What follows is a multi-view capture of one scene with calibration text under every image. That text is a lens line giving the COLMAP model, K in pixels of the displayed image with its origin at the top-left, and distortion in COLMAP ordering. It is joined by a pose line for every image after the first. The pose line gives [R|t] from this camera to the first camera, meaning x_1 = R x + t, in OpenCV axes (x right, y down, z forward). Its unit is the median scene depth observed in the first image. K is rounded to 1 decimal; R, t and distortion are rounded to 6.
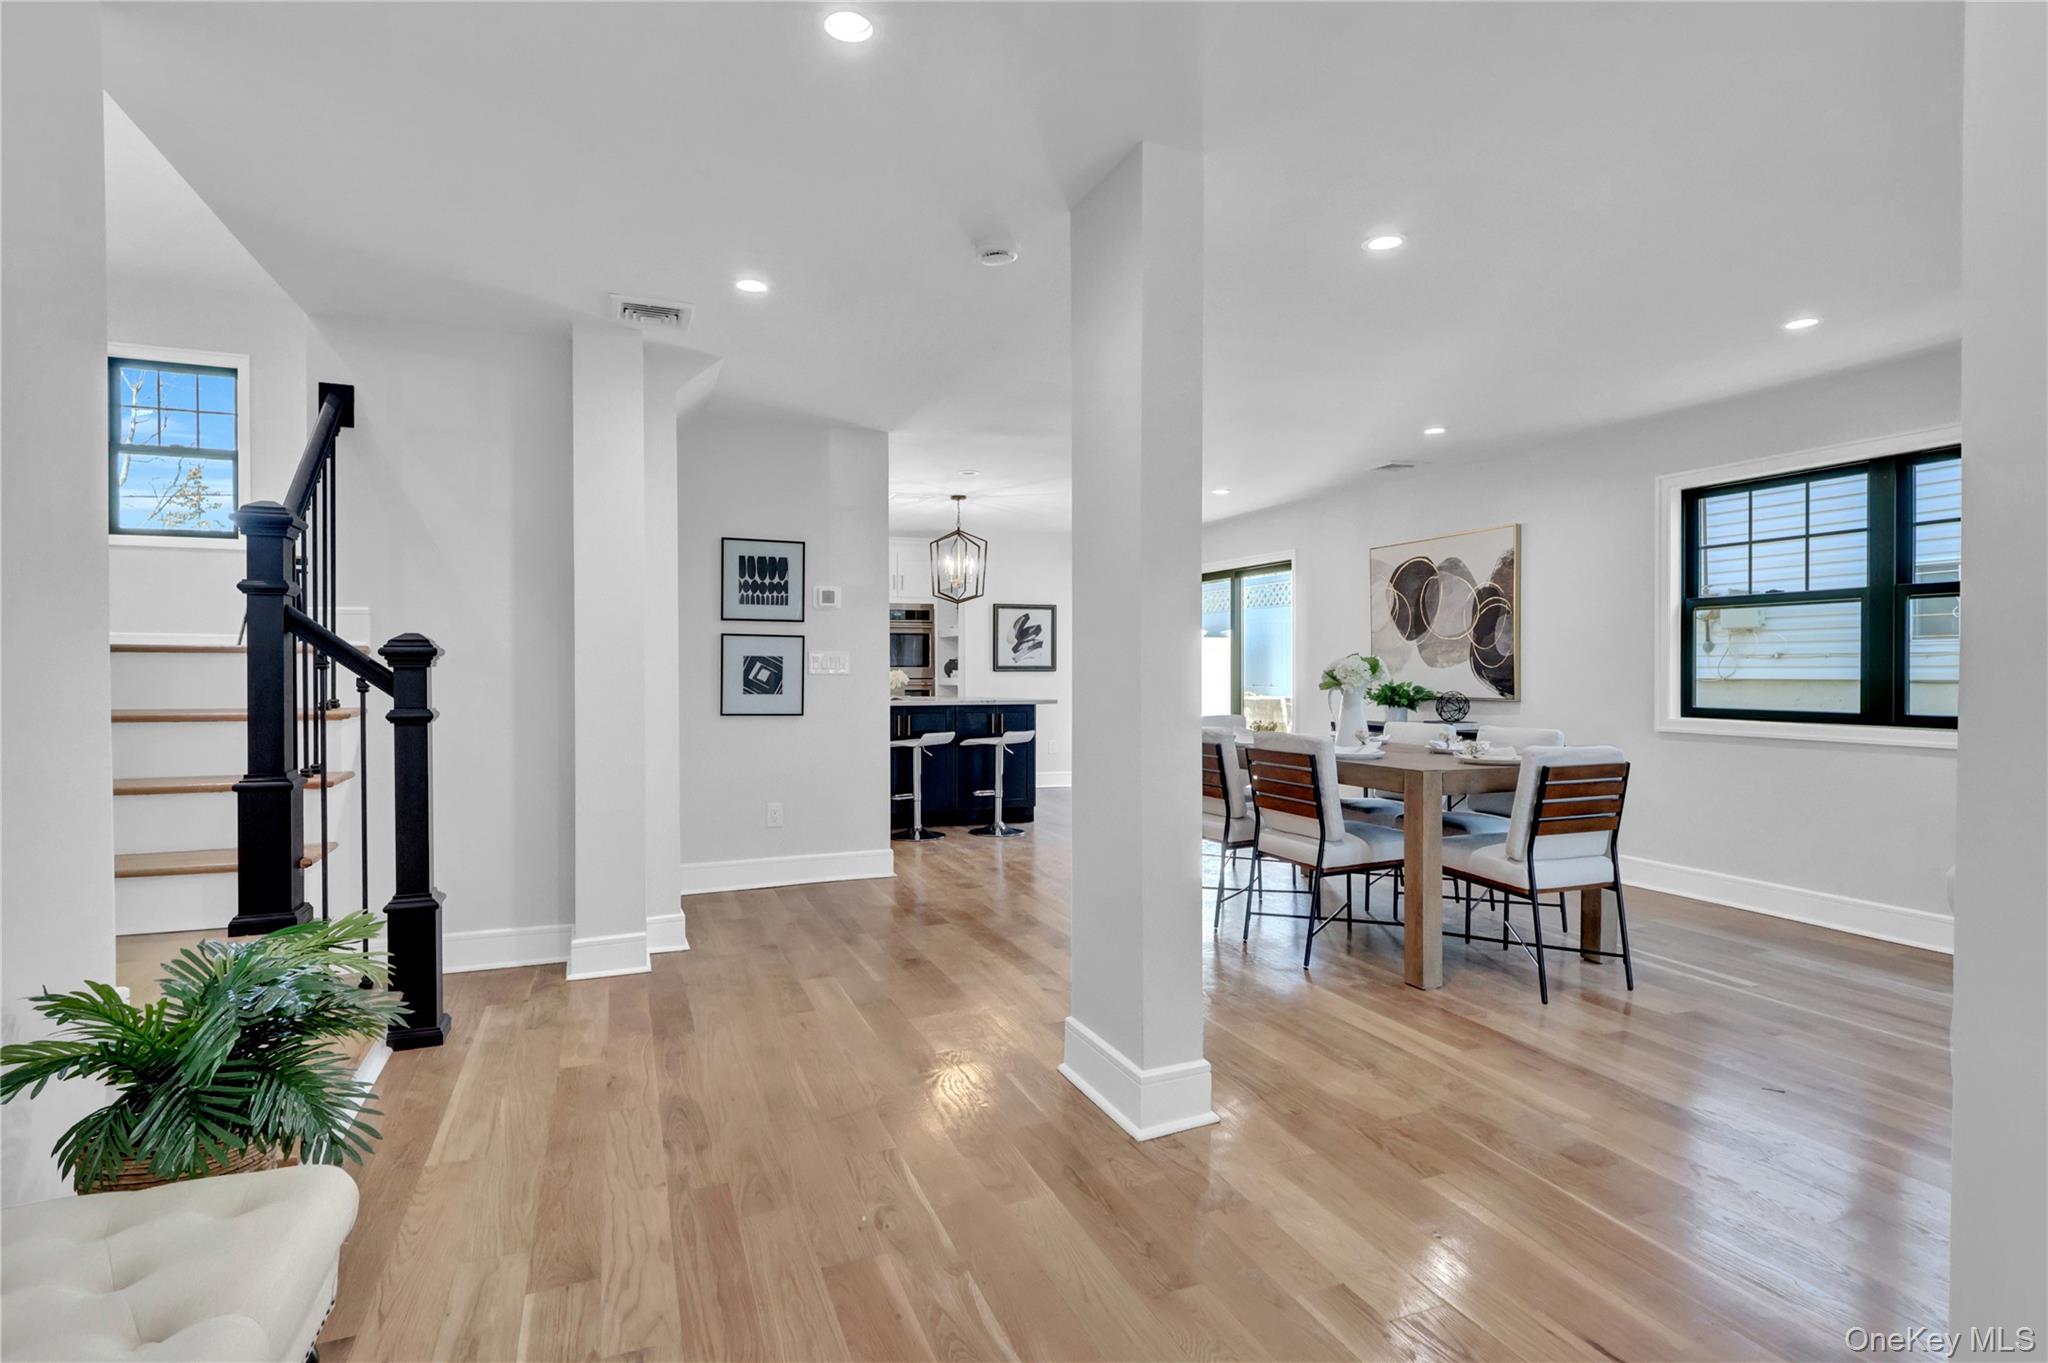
lens RADIAL K [[1012.6, 0, 1027.3], [0, 1012.6, 675.2], [0, 0, 1]] dist [0.000407, 0.000007]
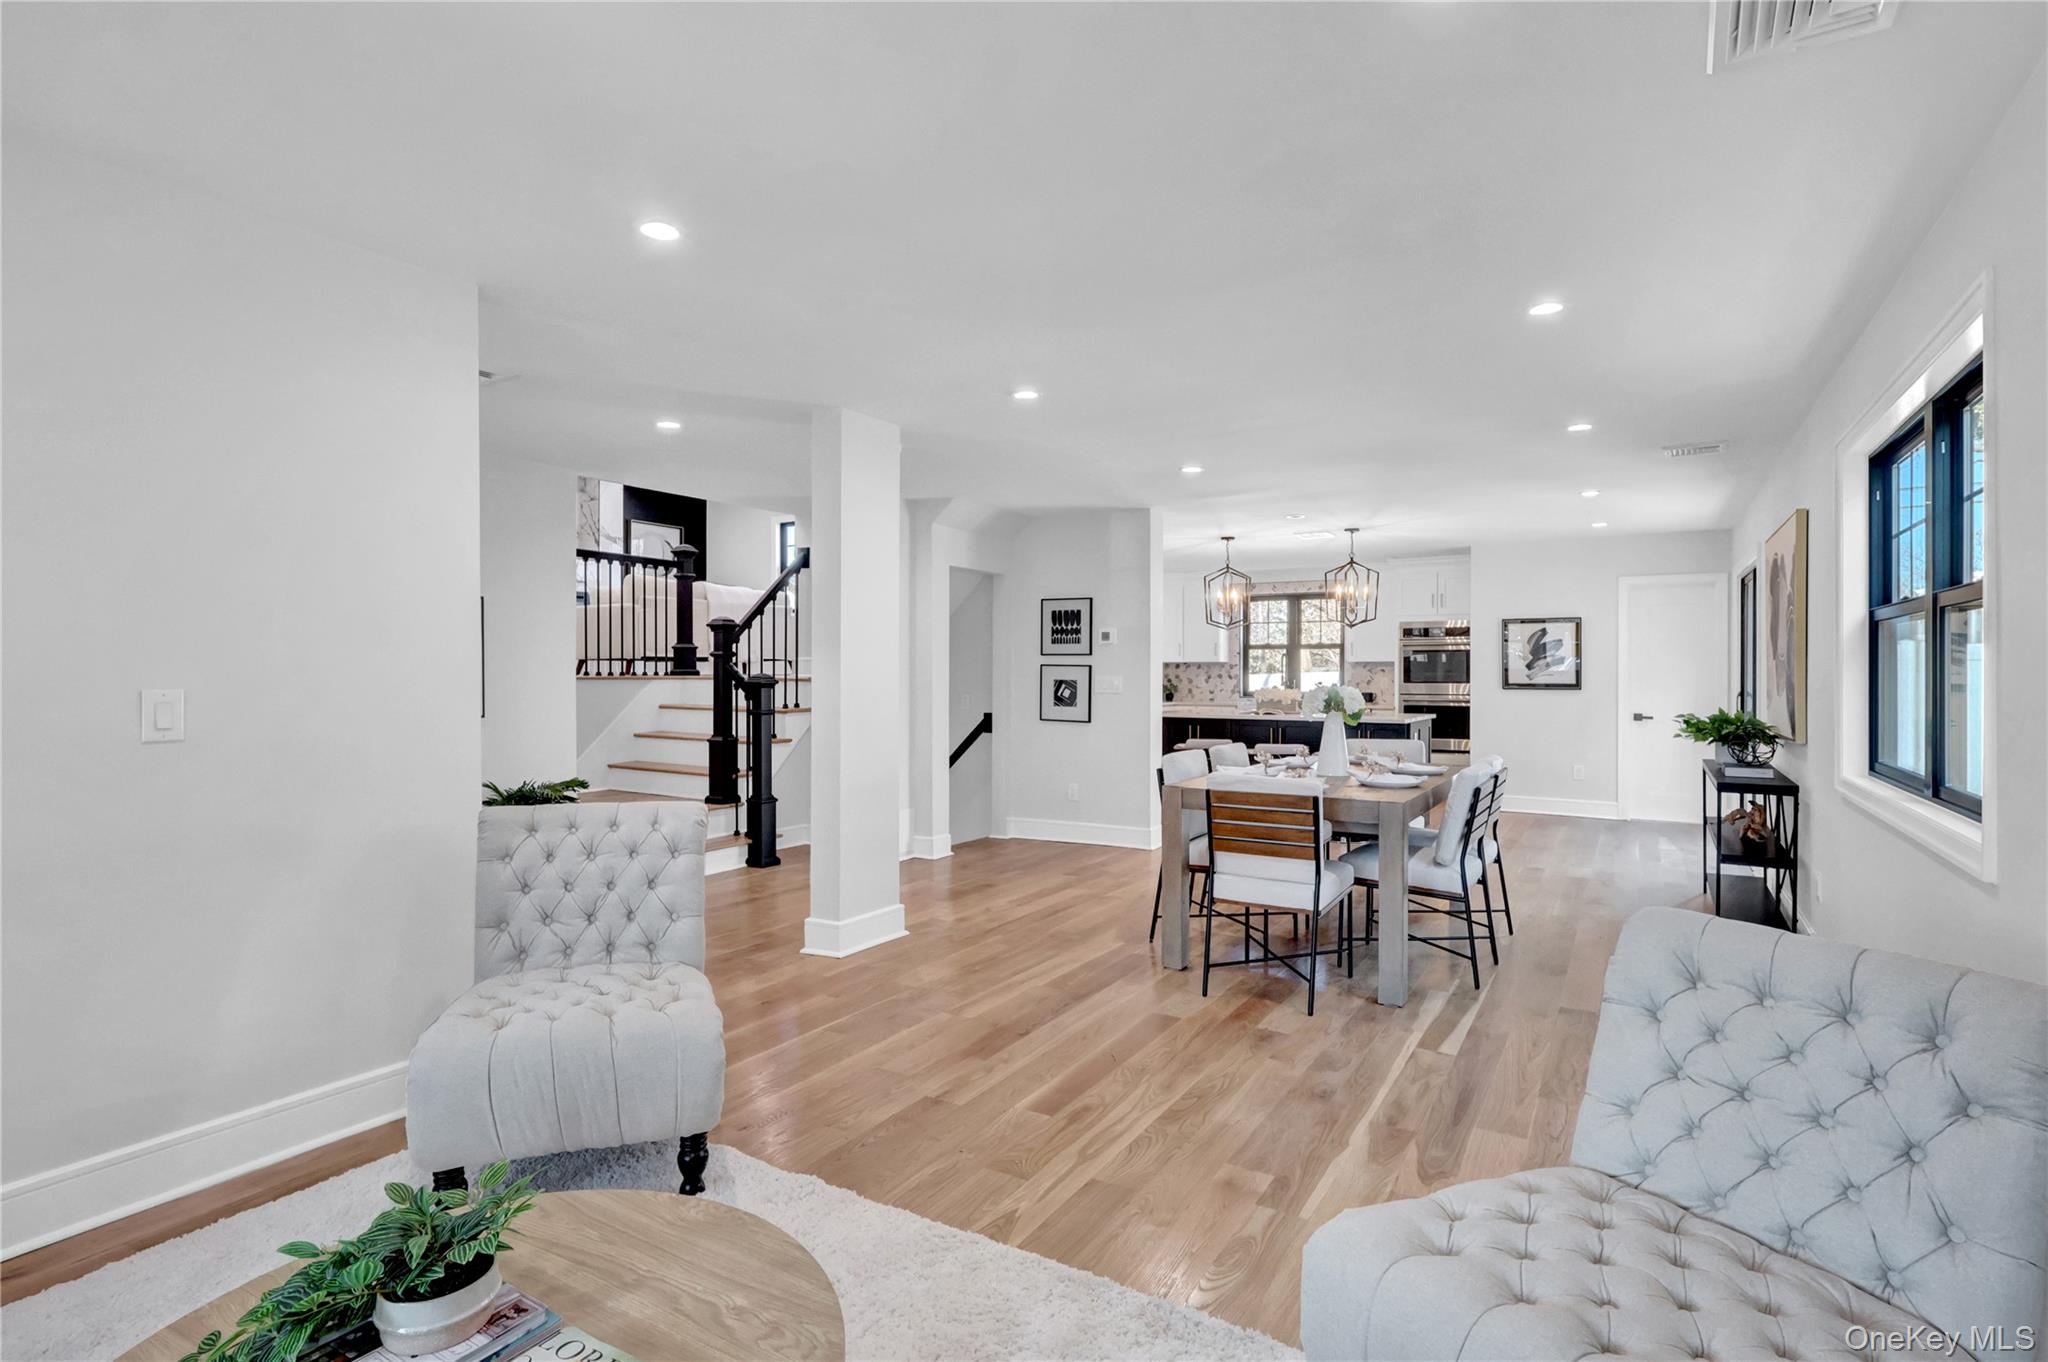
lens RADIAL K [[1012.6, 0, 1027.3], [0, 1012.6, 674.7], [0, 0, 1]] dist [0.000407, 0.000007]
pose [[0.598739, 0.002102, -0.800942, 0.835542], [-0.006415, 0.999977, -0.002172, -0.022220], [0.800919, 0.006438, 0.598738, 0.099007]]
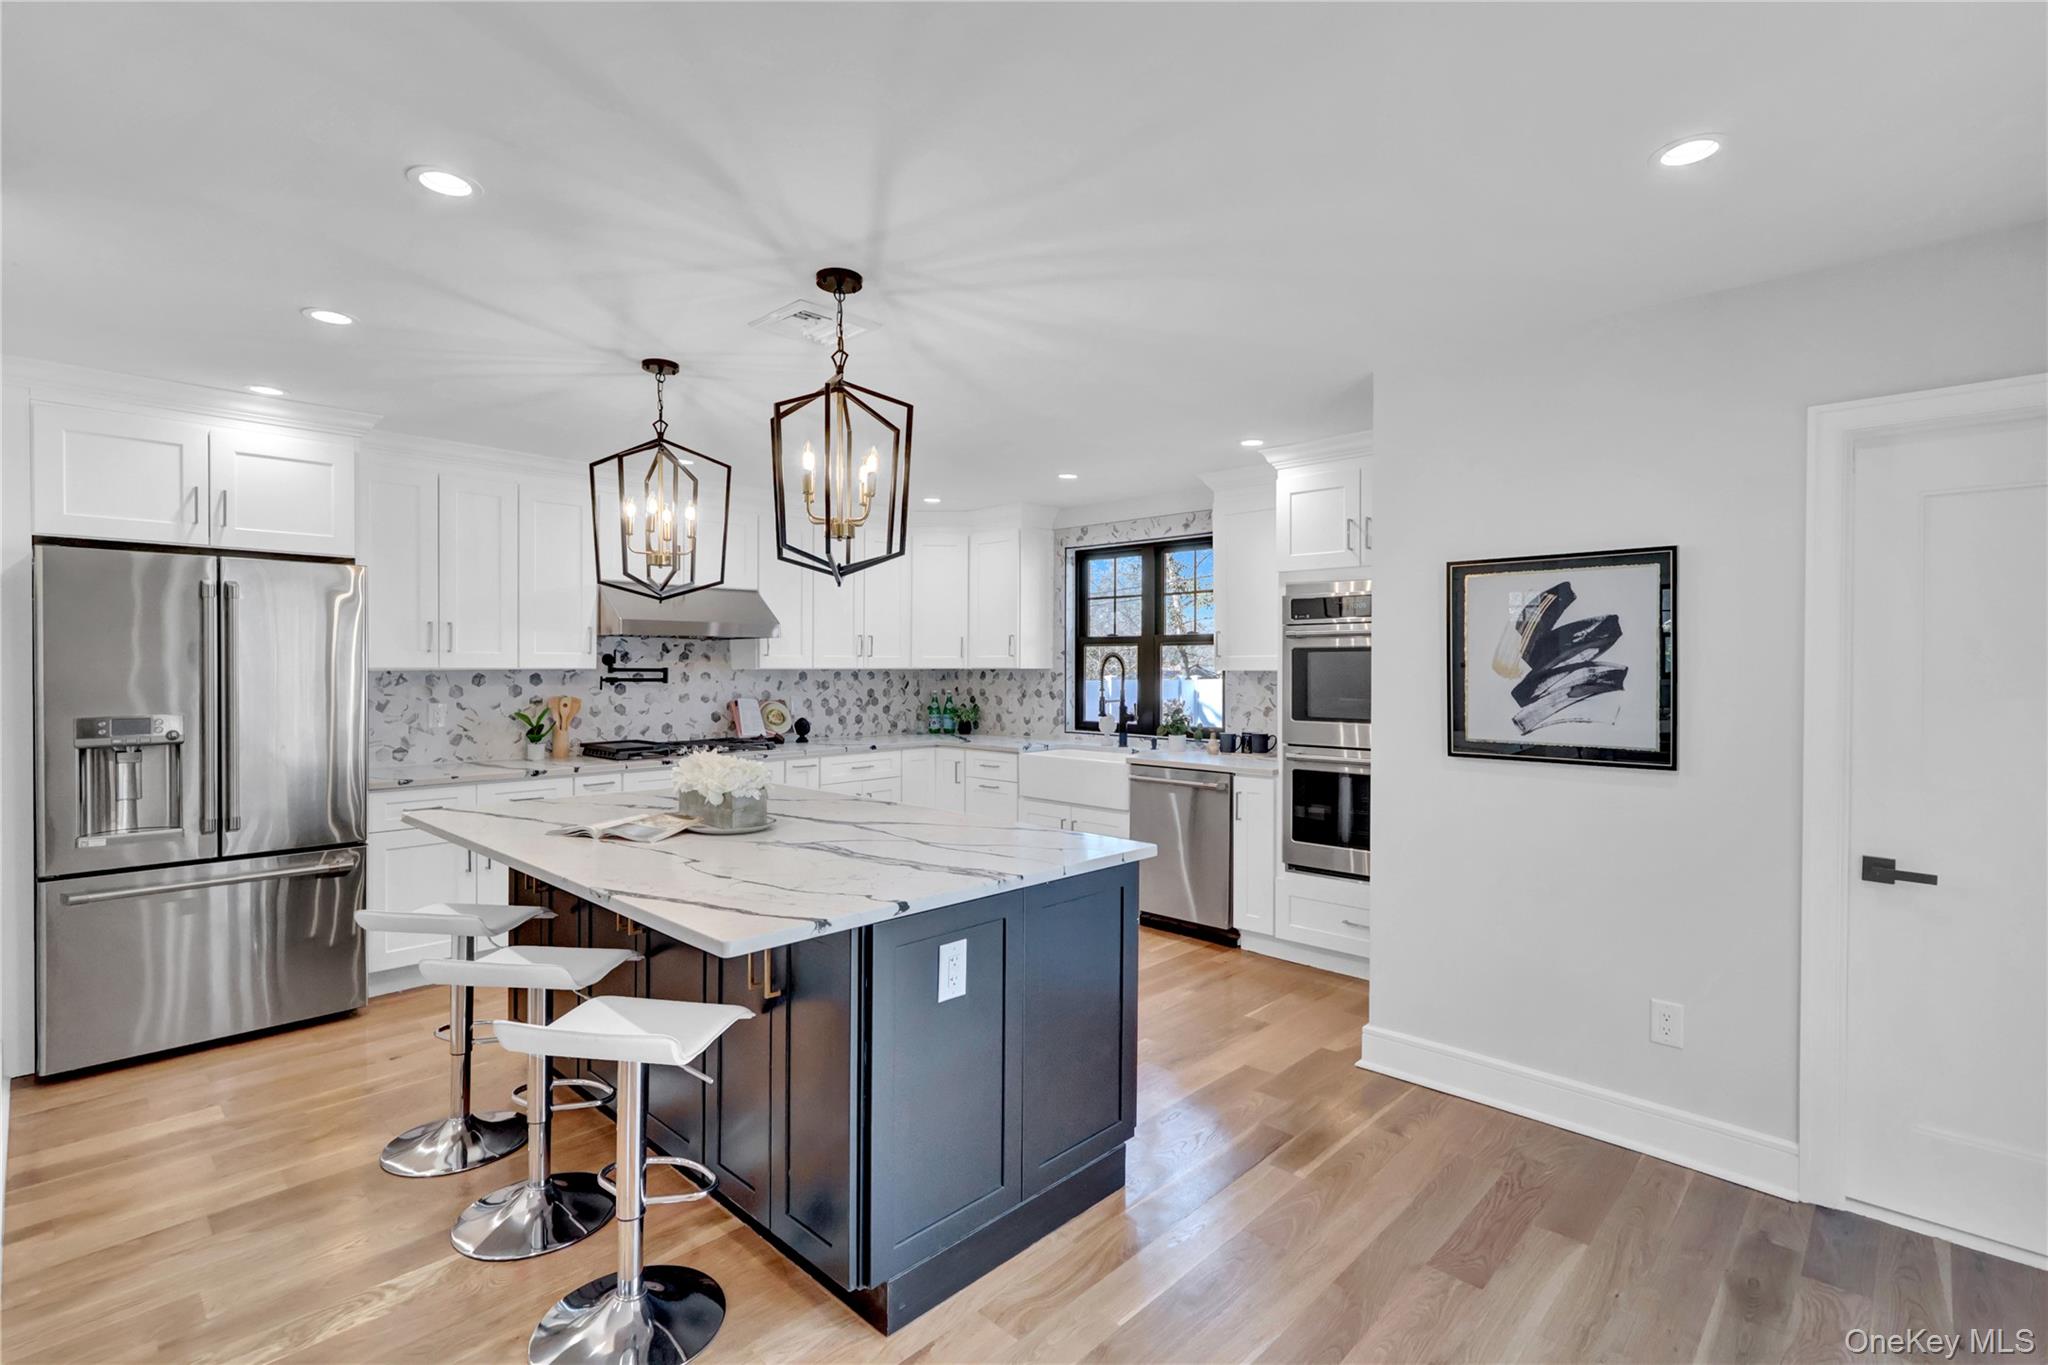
lens RADIAL K [[955.1, 0, 1020.7], [0, 955.1, 677.8], [0, 0, 1]] dist [-0.002501, -0.000372]
pose [[0.405866, 0.012231, -0.913851, 0.369904], [-0.007436, 0.999922, 0.010081, -0.058600], [0.913902, 0.002704, 0.405925, 1.296749]]
